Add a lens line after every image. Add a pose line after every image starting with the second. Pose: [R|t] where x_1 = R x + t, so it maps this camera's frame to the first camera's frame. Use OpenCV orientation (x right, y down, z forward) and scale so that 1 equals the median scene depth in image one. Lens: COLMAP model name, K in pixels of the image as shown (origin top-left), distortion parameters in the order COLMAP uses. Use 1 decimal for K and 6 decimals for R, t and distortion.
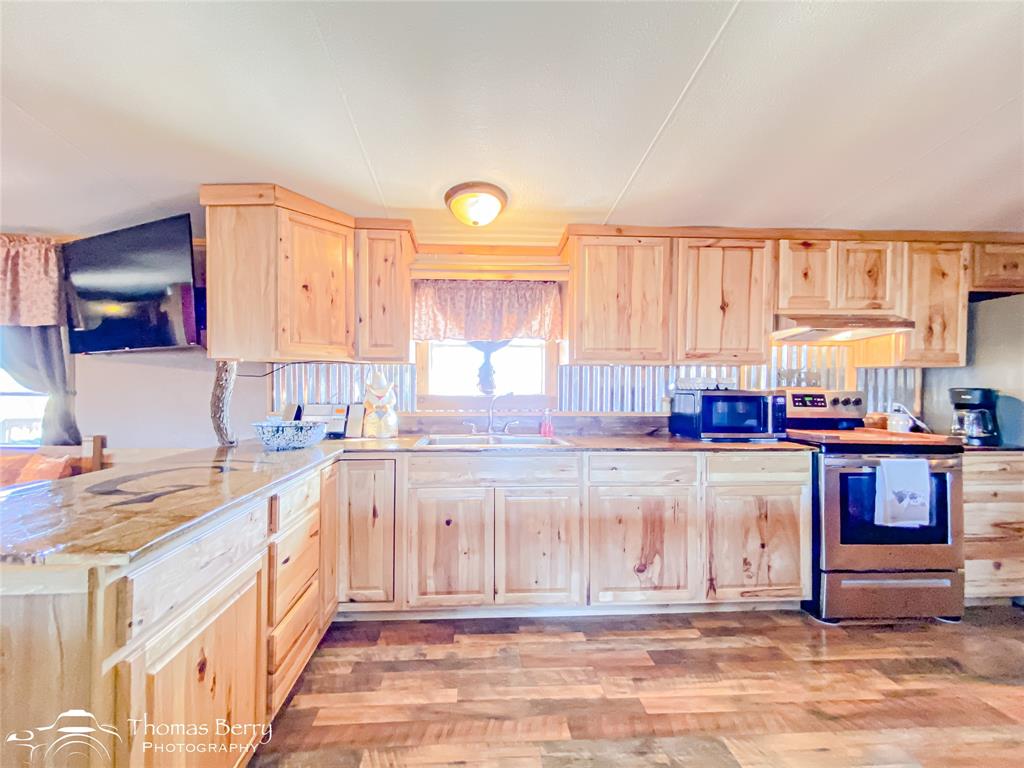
lens RADIAL K [[411.0, 0, 517.0], [0, 411.0, 379.7], [0, 0, 1]] dist [0.000682, 0.000053]
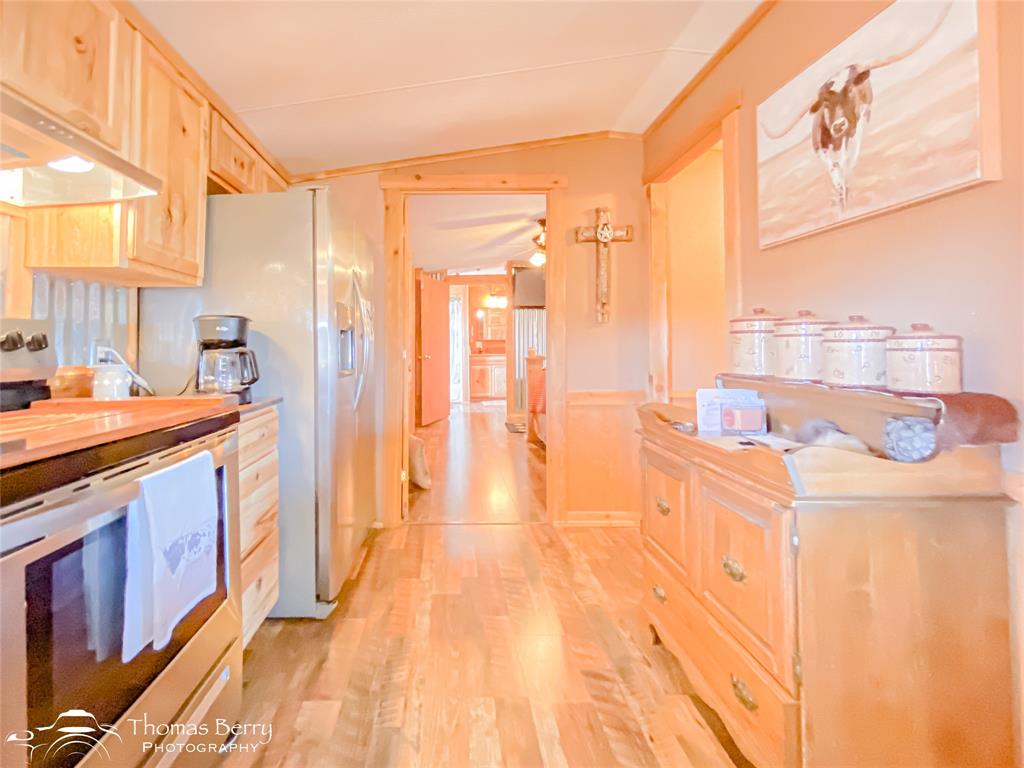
lens RADIAL K [[451.3, 0, 444.6], [0, 451.3, 337.5], [0, 0, 1]] dist [0.000450, -0.000031]
pose [[0.078037, 0.012536, 0.996872, 0.405994], [0.001229, 0.999919, -0.012671, 0.058701], [-0.996950, 0.002214, 0.078016, 0.563887]]
